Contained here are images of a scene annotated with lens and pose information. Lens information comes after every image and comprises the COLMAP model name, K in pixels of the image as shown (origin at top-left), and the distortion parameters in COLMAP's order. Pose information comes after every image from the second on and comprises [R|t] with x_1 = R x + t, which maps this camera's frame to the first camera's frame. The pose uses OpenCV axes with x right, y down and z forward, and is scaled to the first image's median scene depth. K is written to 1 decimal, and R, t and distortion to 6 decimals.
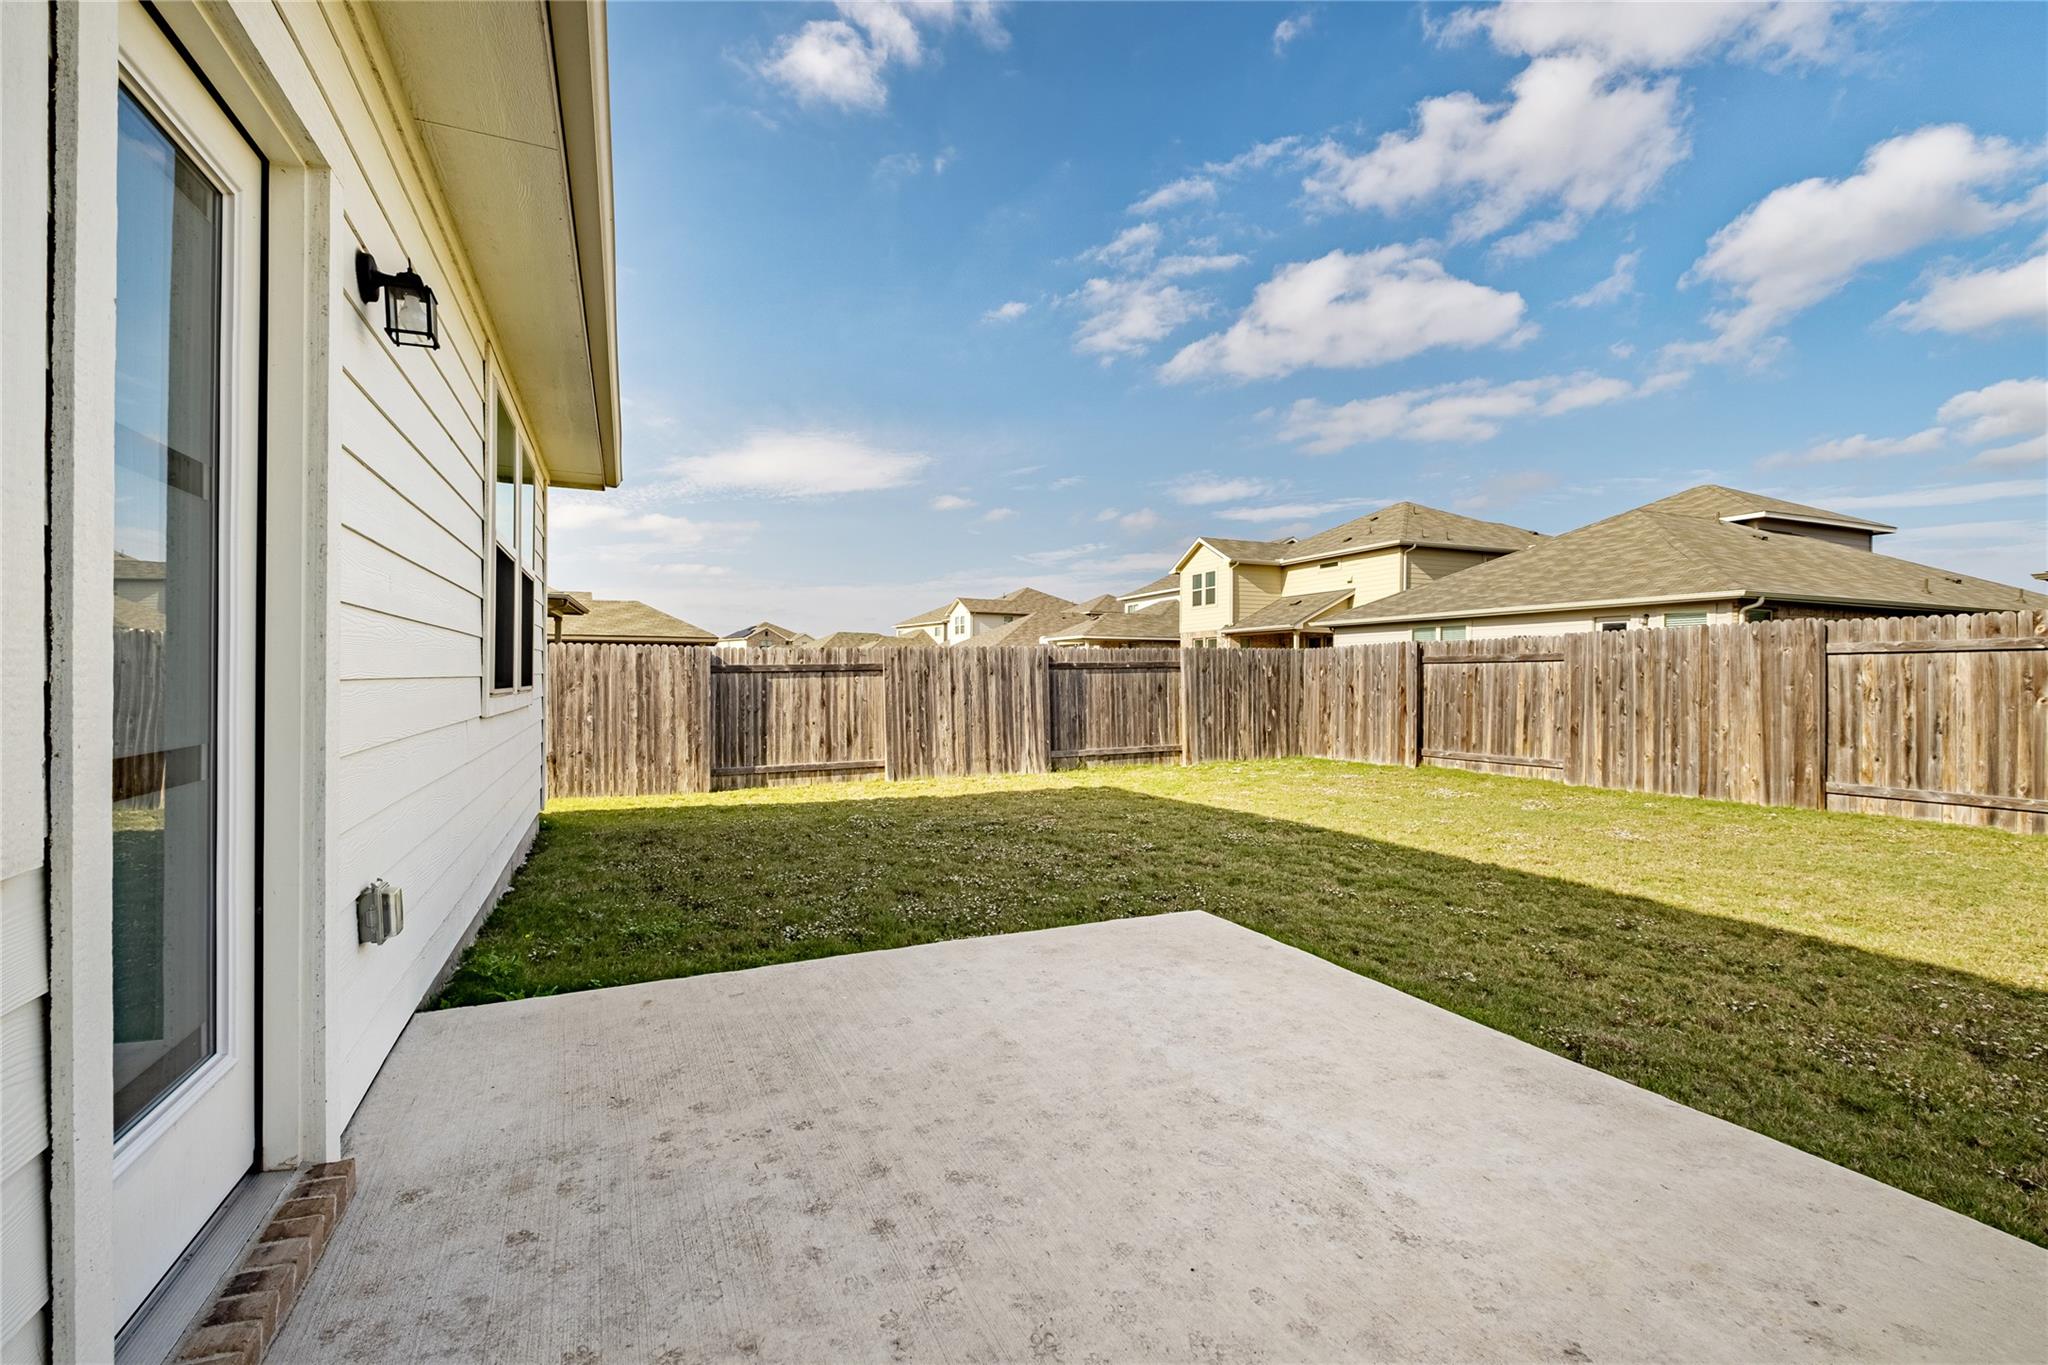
lens RADIAL K [[884.2, 0, 1022.6], [0, 884.2, 677.6], [0, 0, 1]] dist [0.000822, -0.003705]
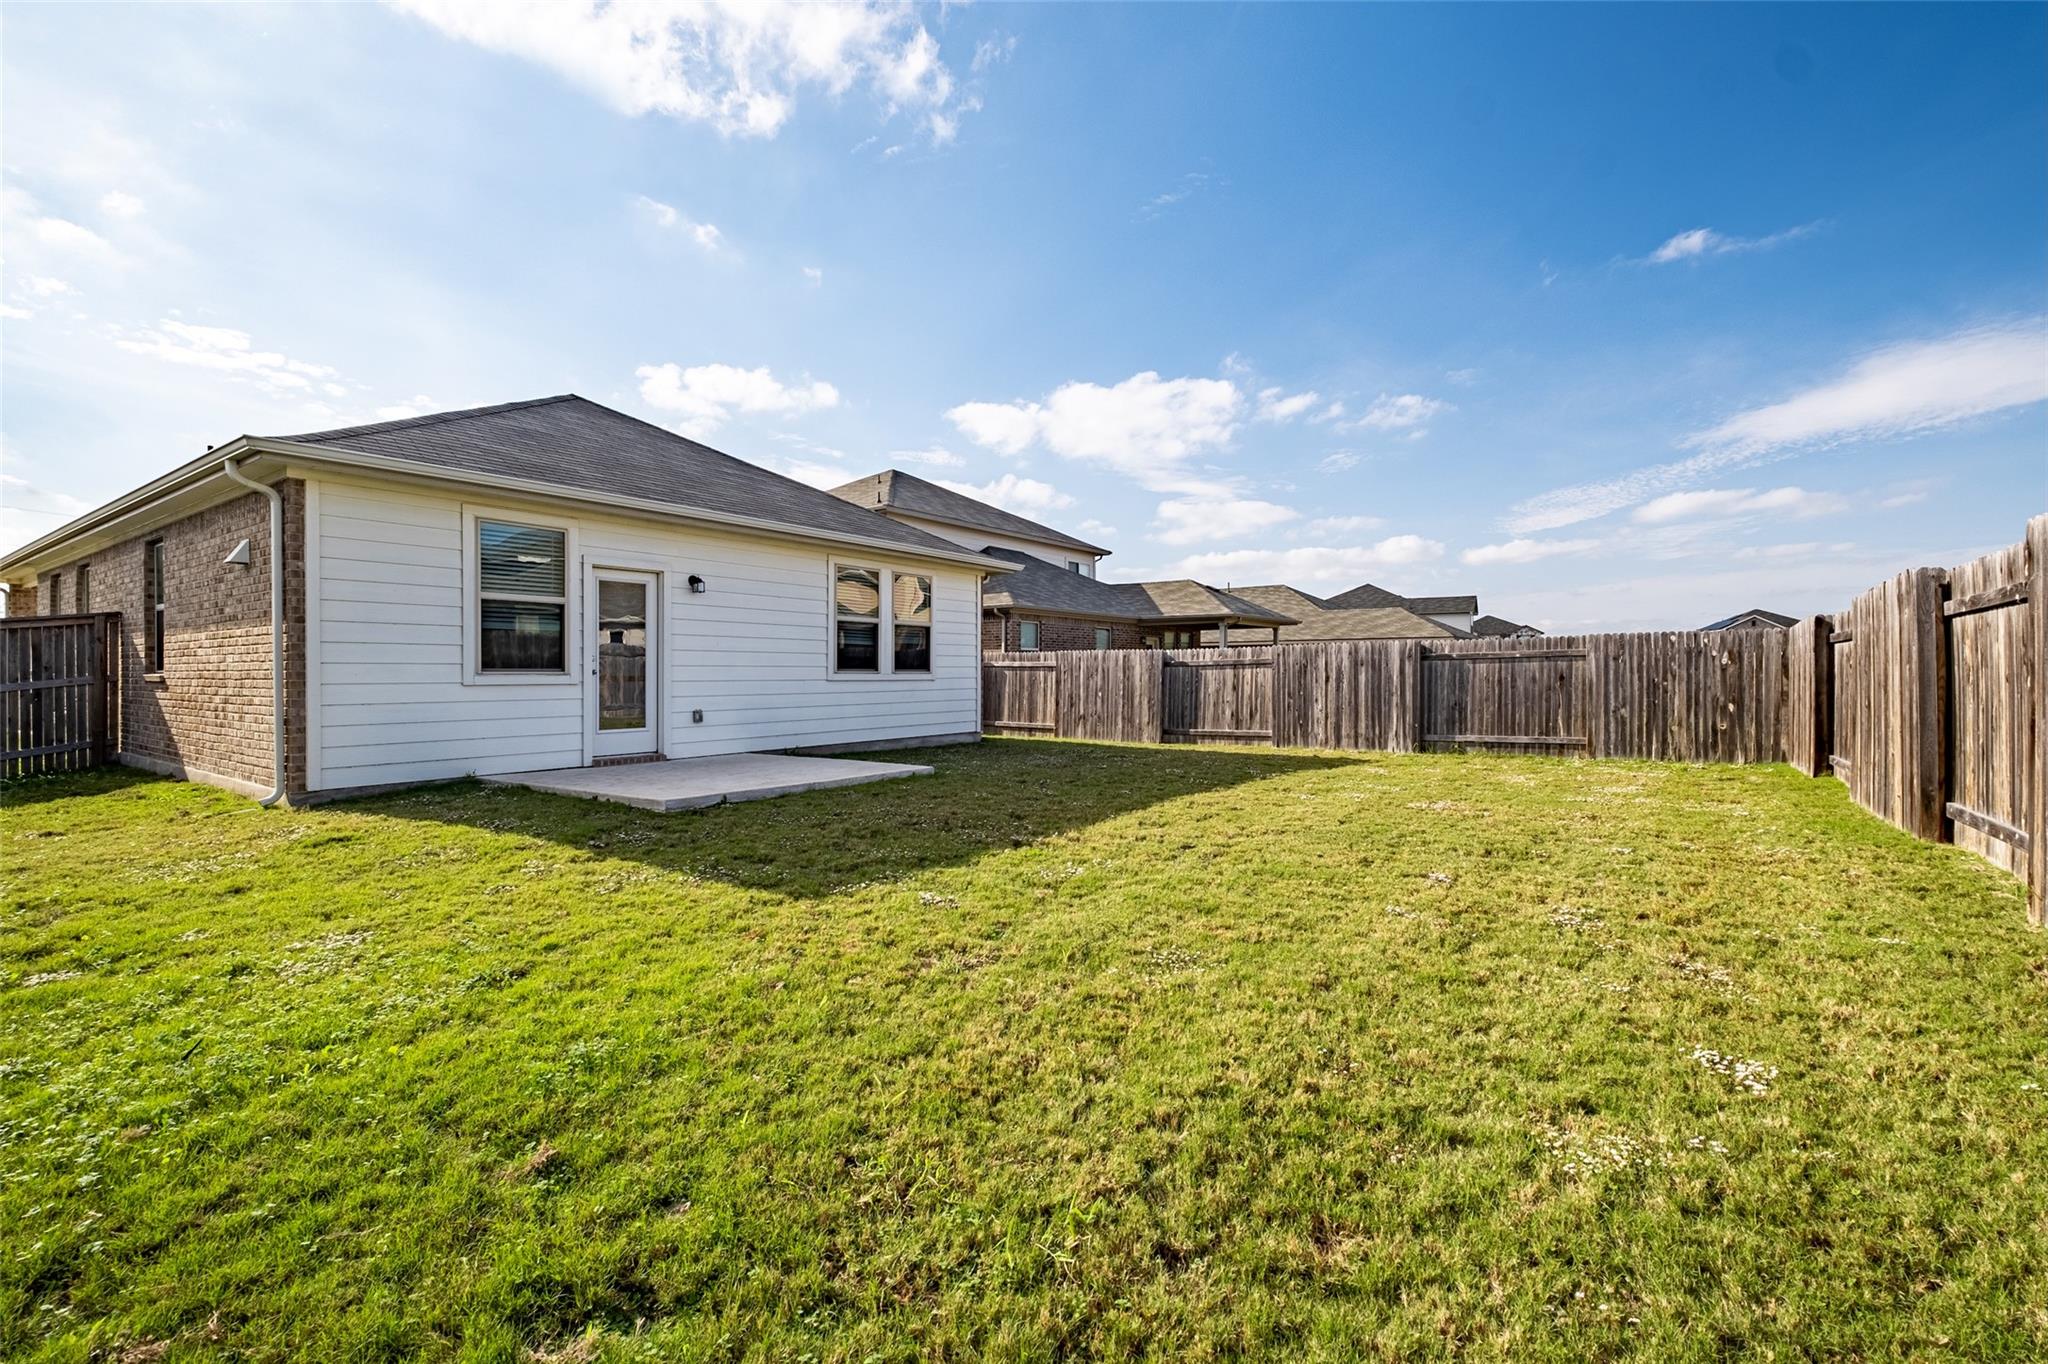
lens RADIAL K [[884.2, 0, 1025.1], [0, 884.2, 680.3], [0, 0, 1]] dist [0.000822, -0.003705]
pose [[0.491322, 0.000352, -0.870978, 0.780901], [0.001761, 0.999997, 0.001398, 0.013719], [0.870976, -0.002221, 0.491320, 0.030825]]
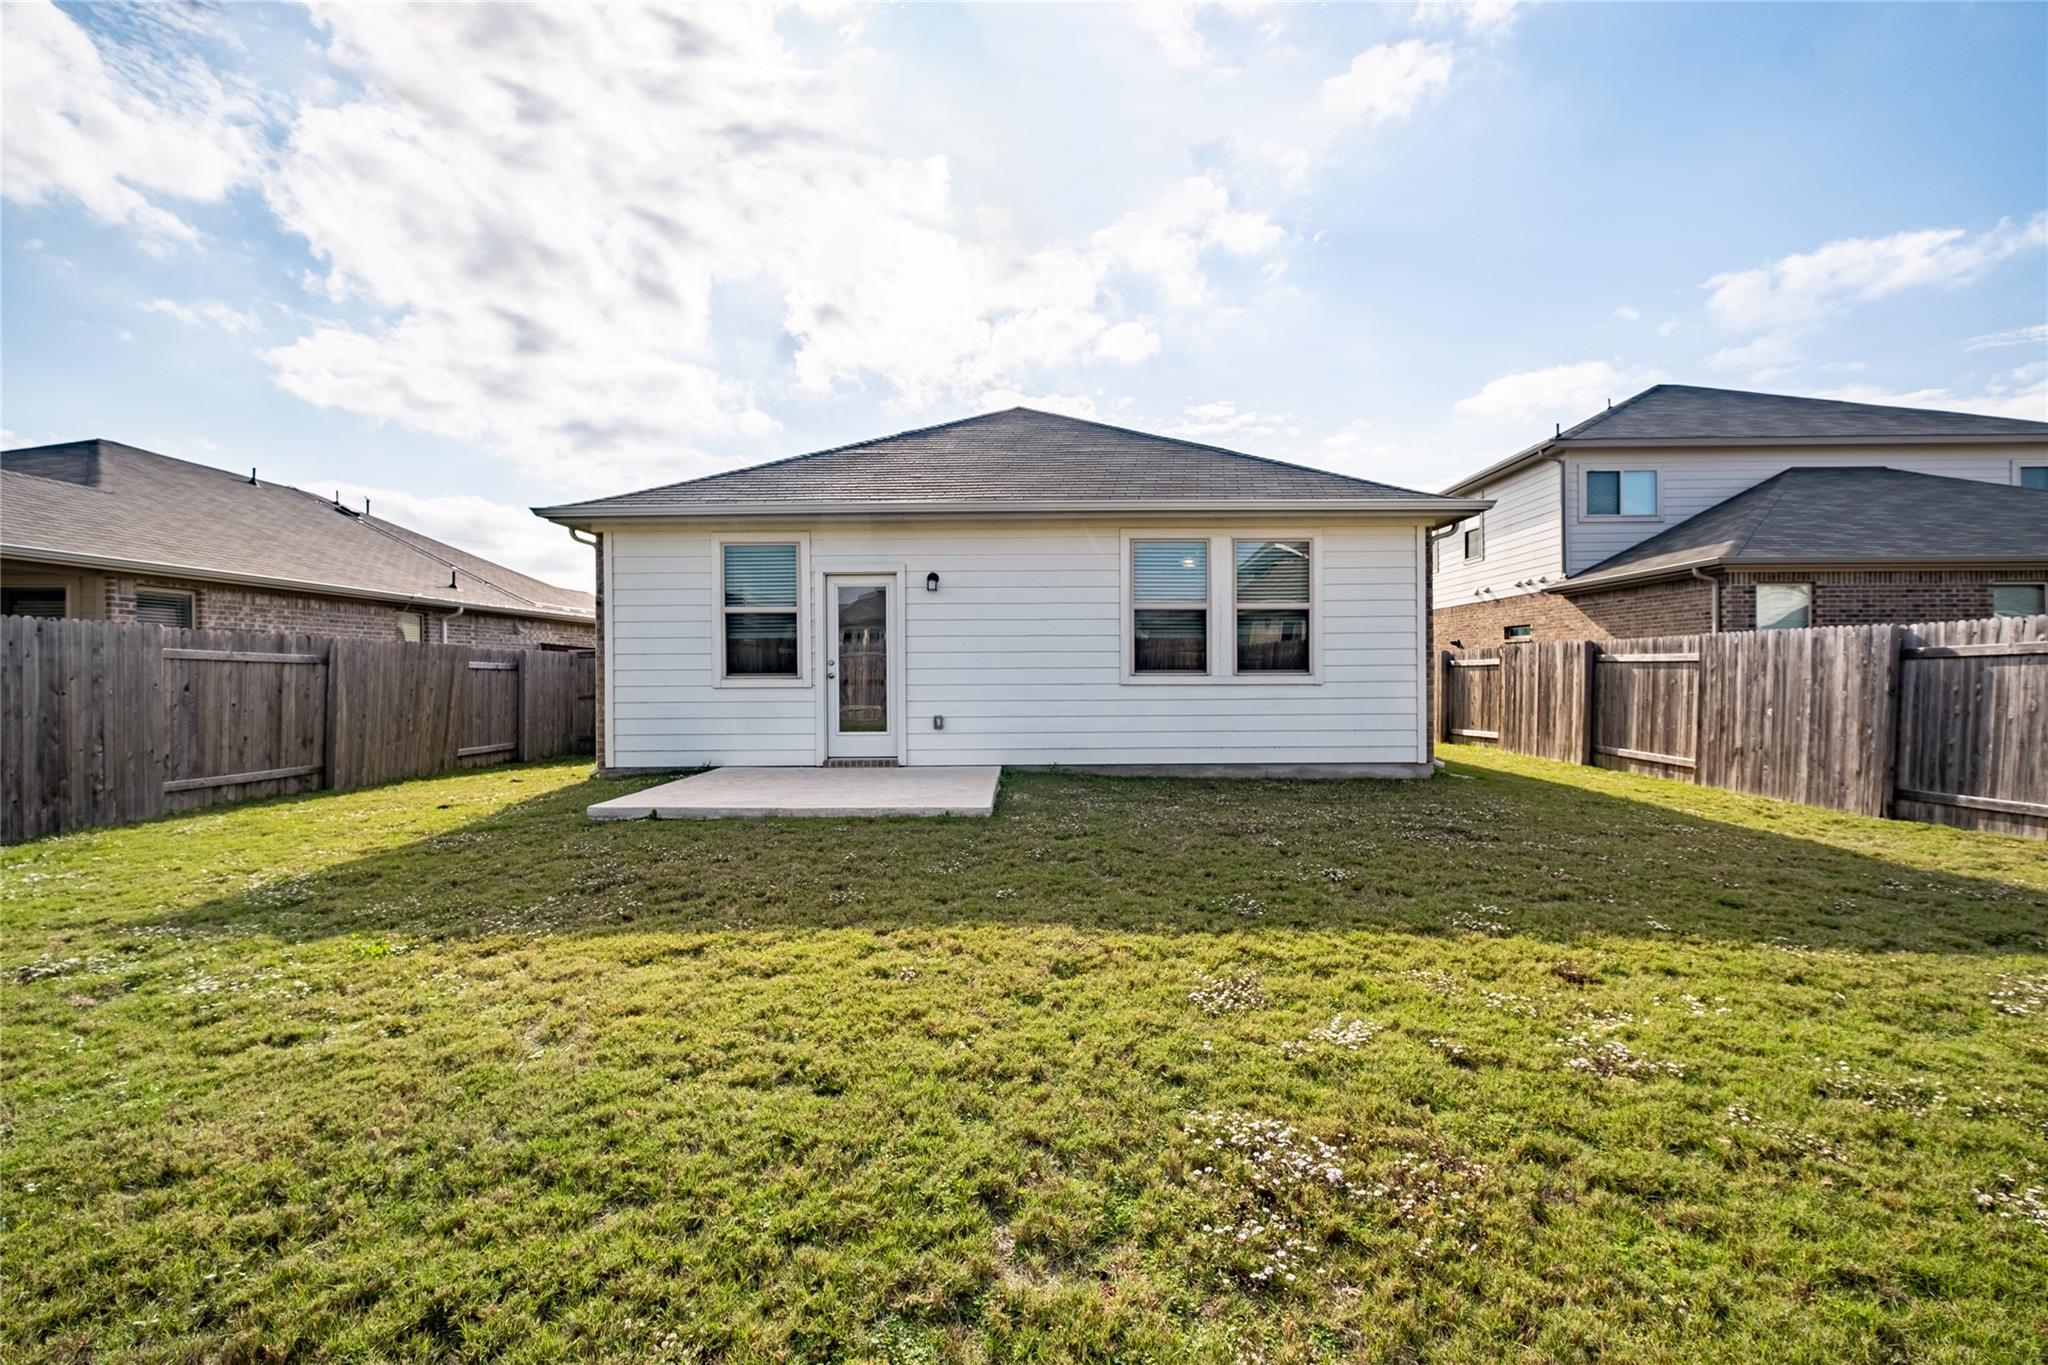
lens RADIAL K [[884.2, 0, 1037.3], [0, 884.2, 685.9], [0, 0, 1]] dist [0.000822, -0.003705]
pose [[-0.432251, 0.007796, -0.901719, 0.560556], [0.000522, 0.999965, 0.008395, 0.009229], [0.901753, 0.003158, -0.432240, 0.601514]]
